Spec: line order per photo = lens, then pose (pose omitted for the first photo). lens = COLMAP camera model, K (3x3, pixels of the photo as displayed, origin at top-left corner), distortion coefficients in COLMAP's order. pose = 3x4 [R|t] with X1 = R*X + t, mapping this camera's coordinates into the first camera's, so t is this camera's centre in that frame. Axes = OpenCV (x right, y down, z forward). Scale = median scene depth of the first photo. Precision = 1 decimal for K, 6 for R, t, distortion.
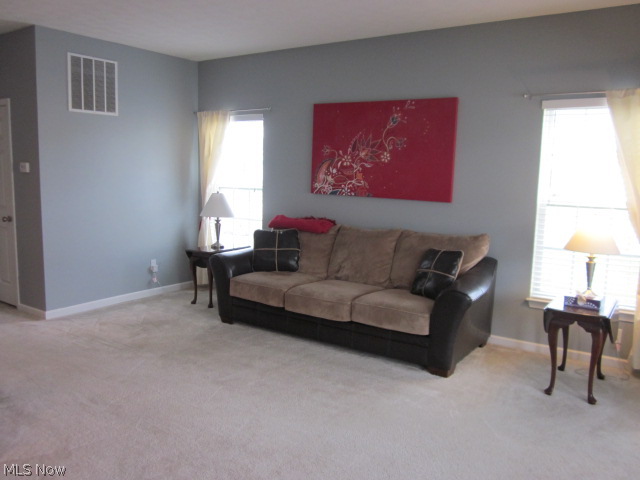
lens RADIAL K [[535.9, 0, 314.1], [0, 535.9, 244.8], [0, 0, 1]] dist [-0.031101, -0.009087]
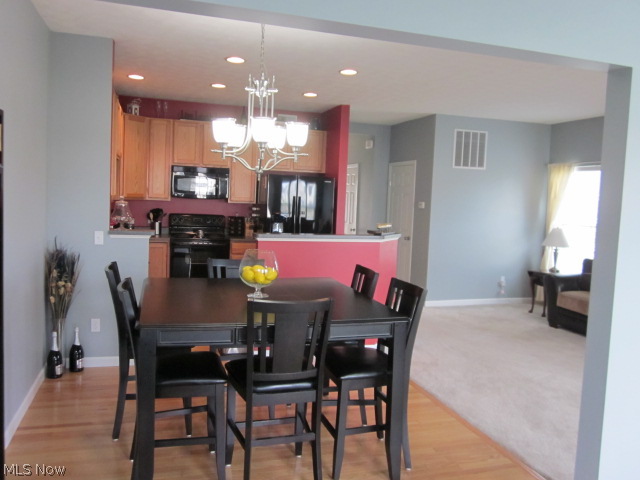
lens RADIAL K [[535.9, 0, 313.7], [0, 535.9, 240.4], [0, 0, 1]] dist [-0.031101, -0.009087]
pose [[0.788706, 0.058221, -0.612007, 0.144129], [-0.102987, 0.993950, -0.038165, 0.042122], [0.606083, 0.093130, 0.789931, -0.360590]]
